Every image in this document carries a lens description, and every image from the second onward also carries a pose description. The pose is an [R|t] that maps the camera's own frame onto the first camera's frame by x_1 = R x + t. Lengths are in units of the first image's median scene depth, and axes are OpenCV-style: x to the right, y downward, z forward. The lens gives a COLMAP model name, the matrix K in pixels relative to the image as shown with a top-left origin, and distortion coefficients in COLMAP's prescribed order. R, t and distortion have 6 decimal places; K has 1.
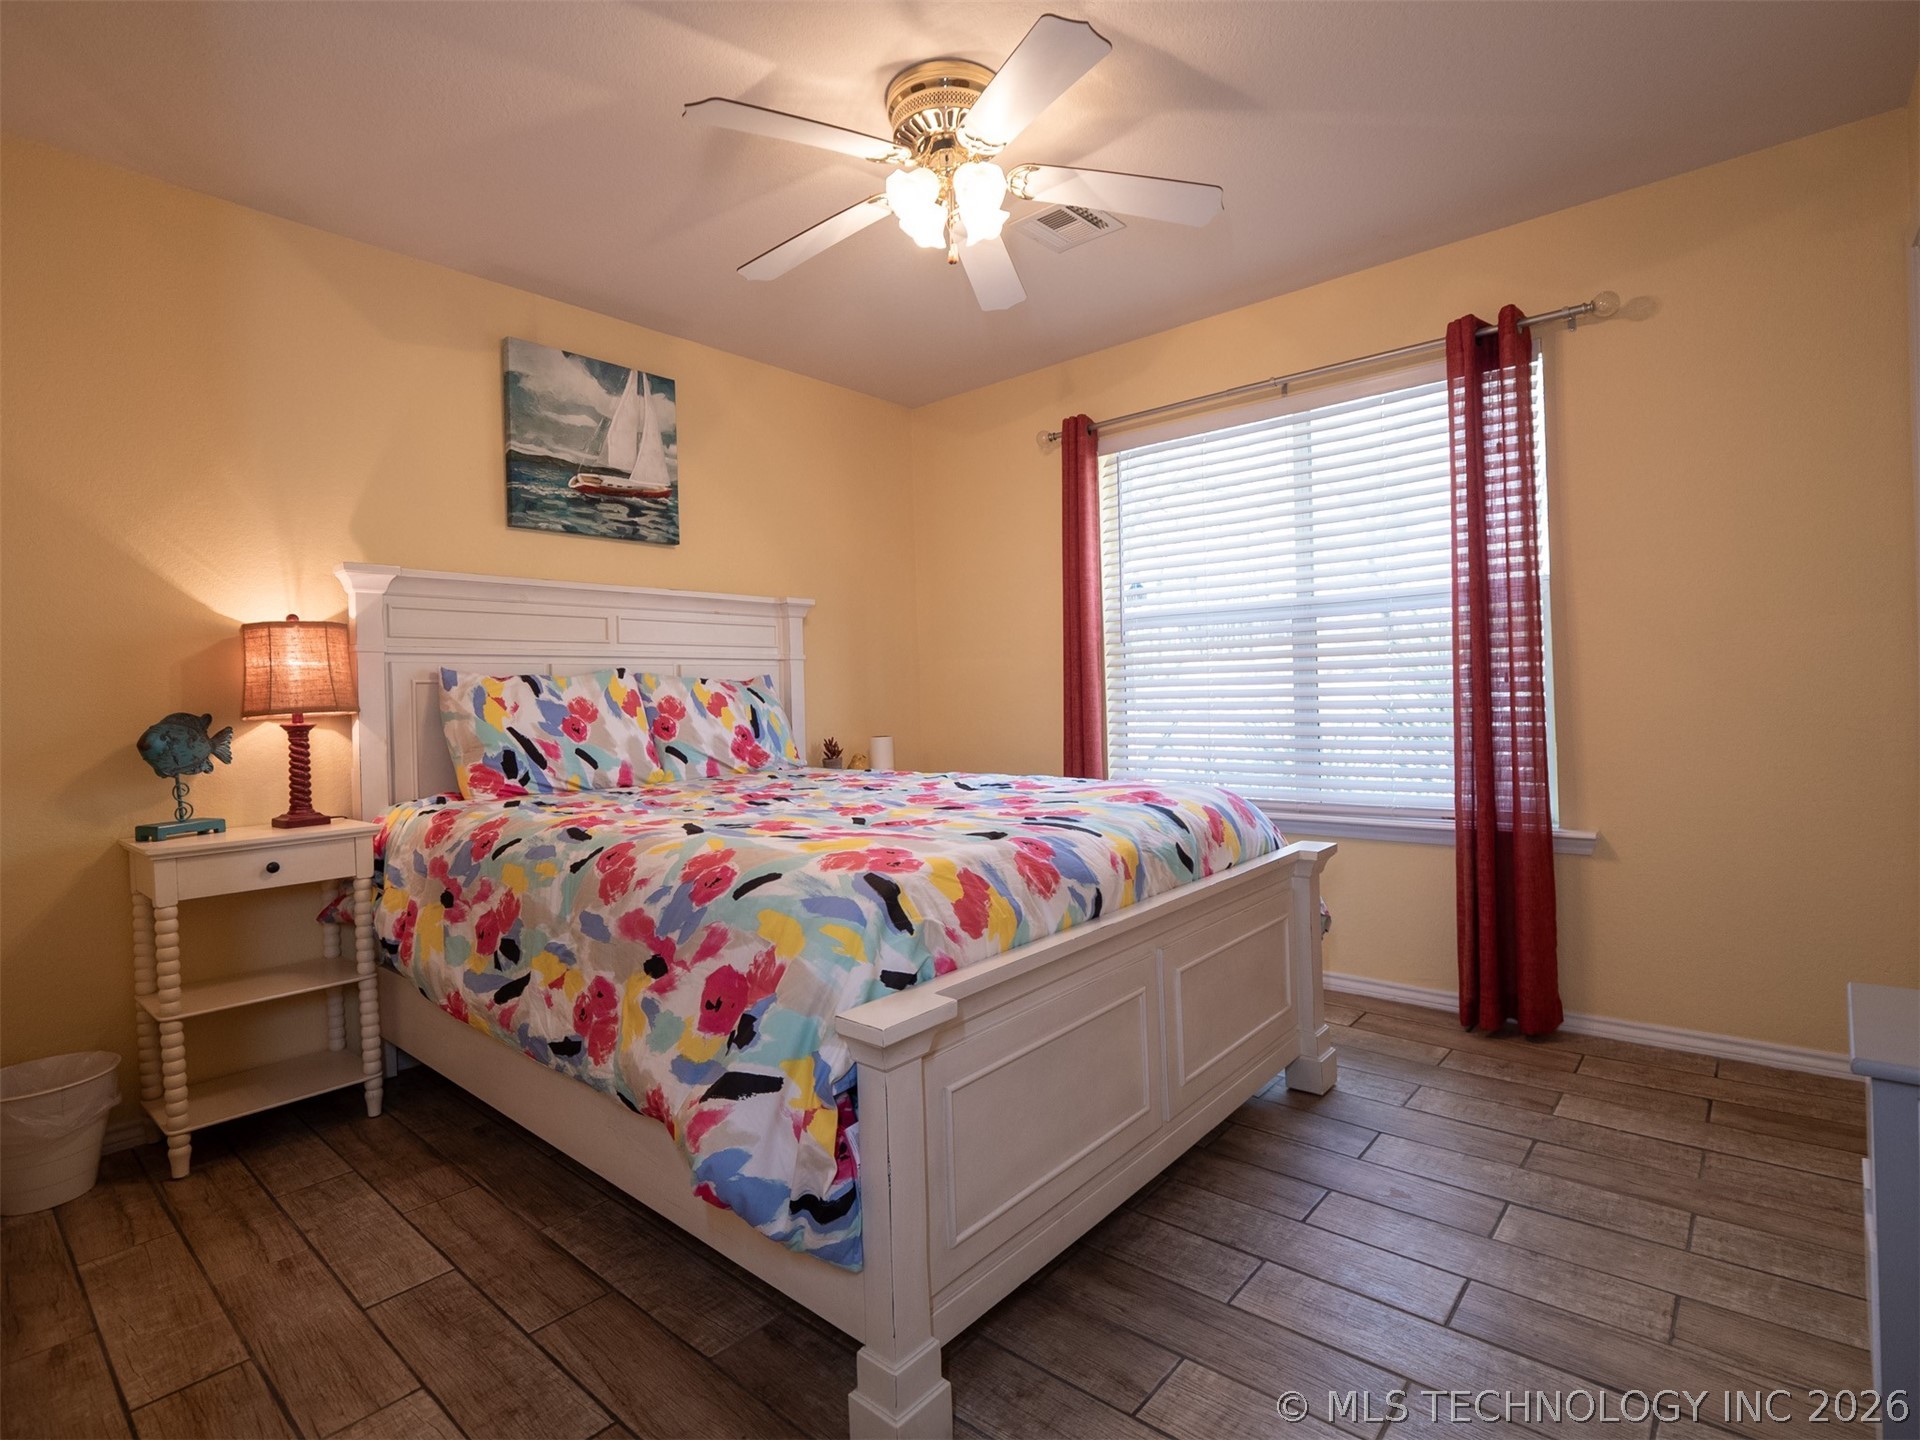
lens RADIAL K [[952.9, 0, 994.0], [0, 952.9, 700.2], [0, 0, 1]] dist [0.003094, -0.006539]
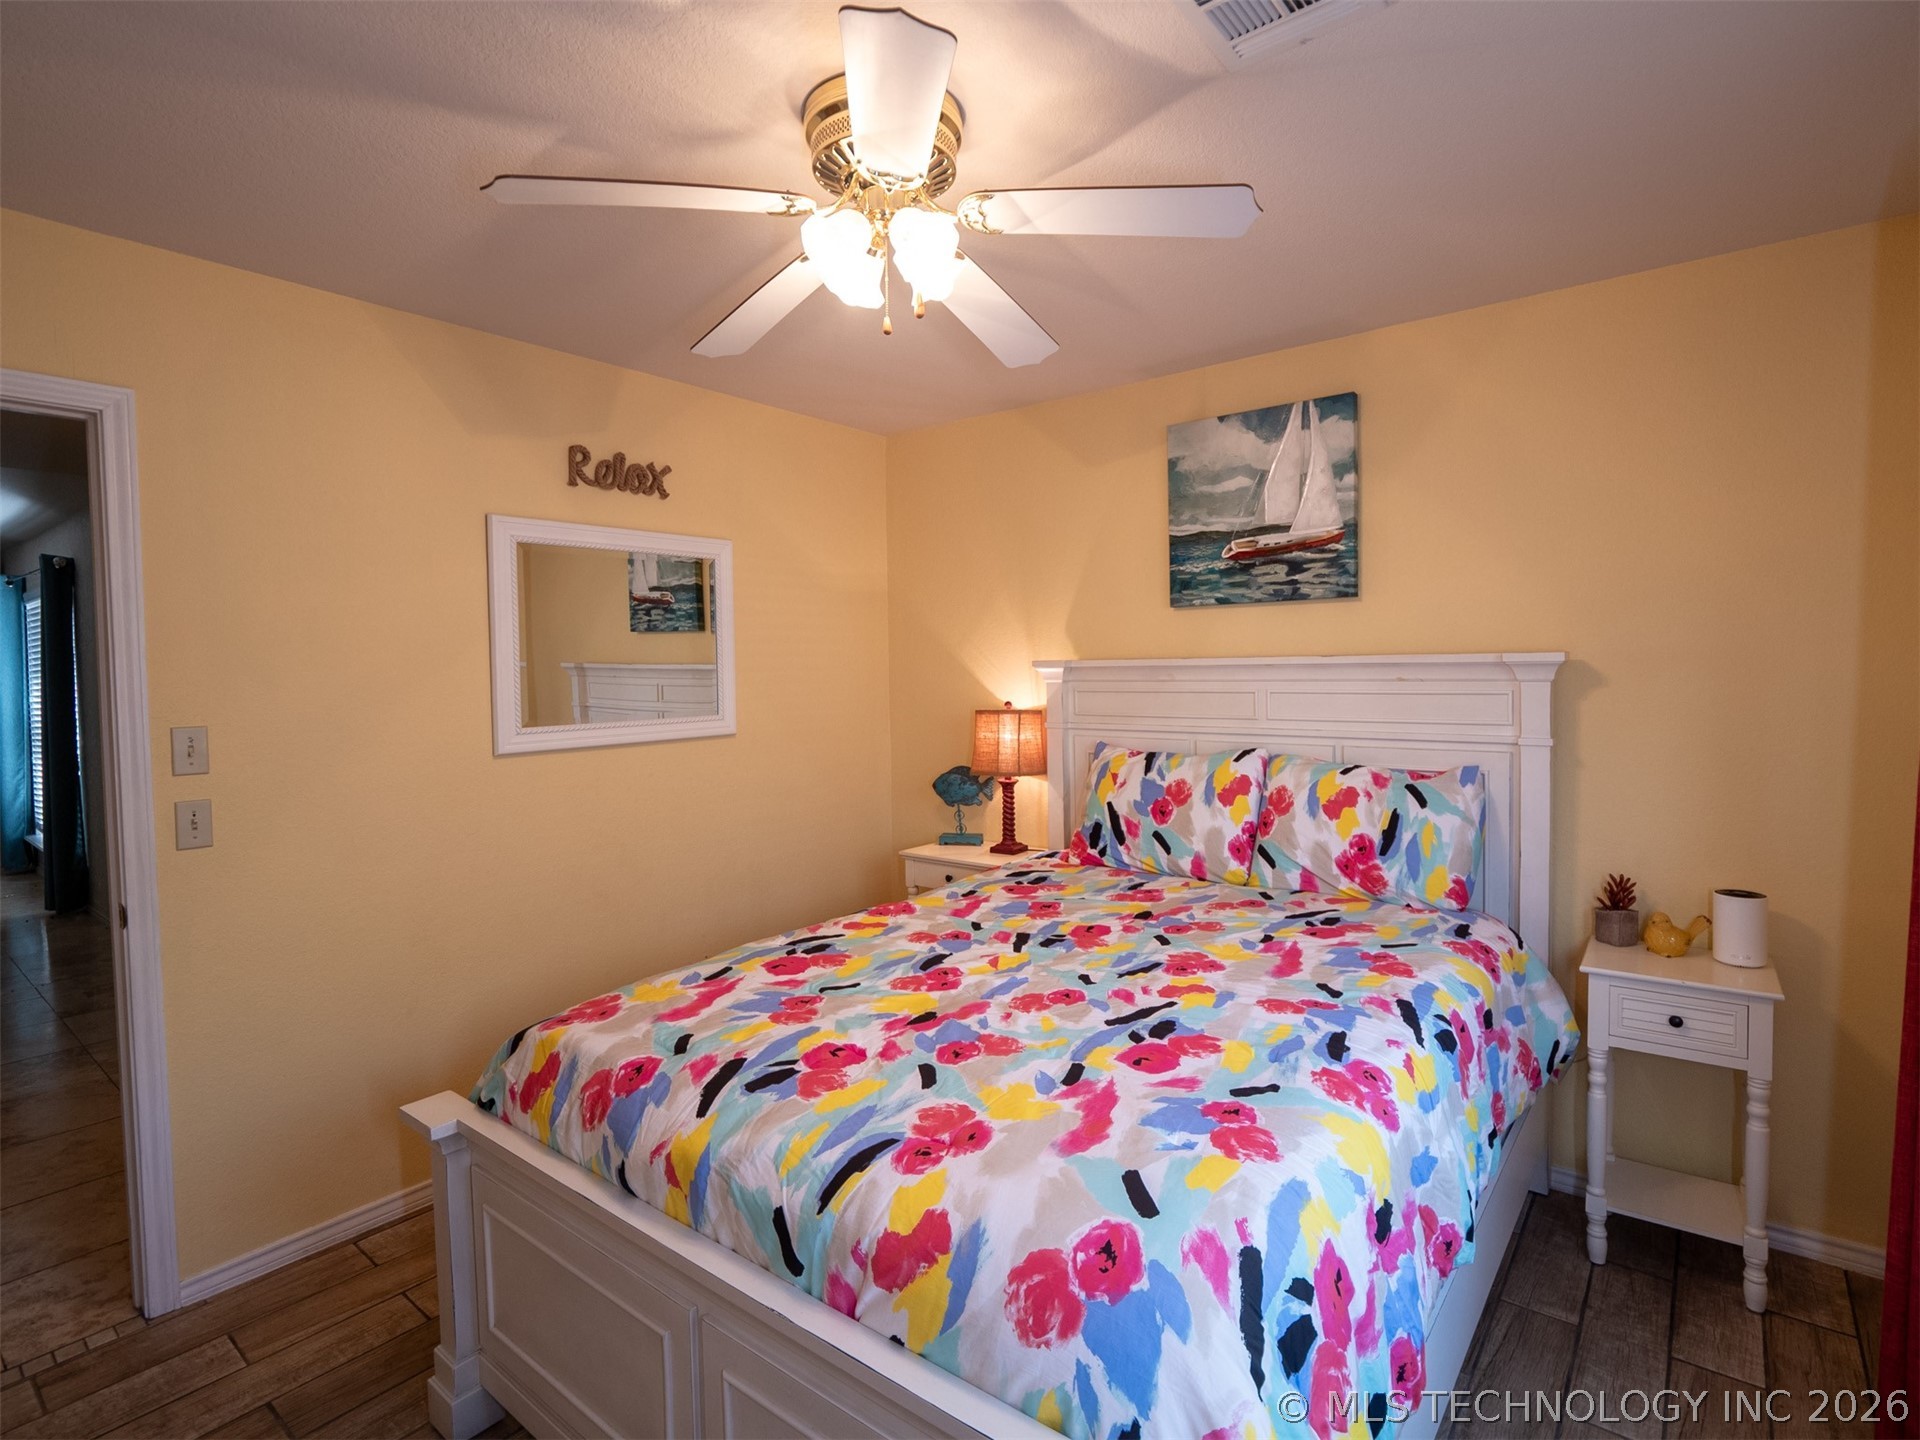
lens RADIAL K [[952.9, 0, 994.0], [0, 952.9, 700.2], [0, 0, 1]] dist [0.003094, -0.006539]
pose [[0.026609, 0.062602, -0.997684, 0.519486], [0.008055, 0.997991, 0.062836, -0.141833], [0.999613, -0.009708, 0.026052, 0.740376]]
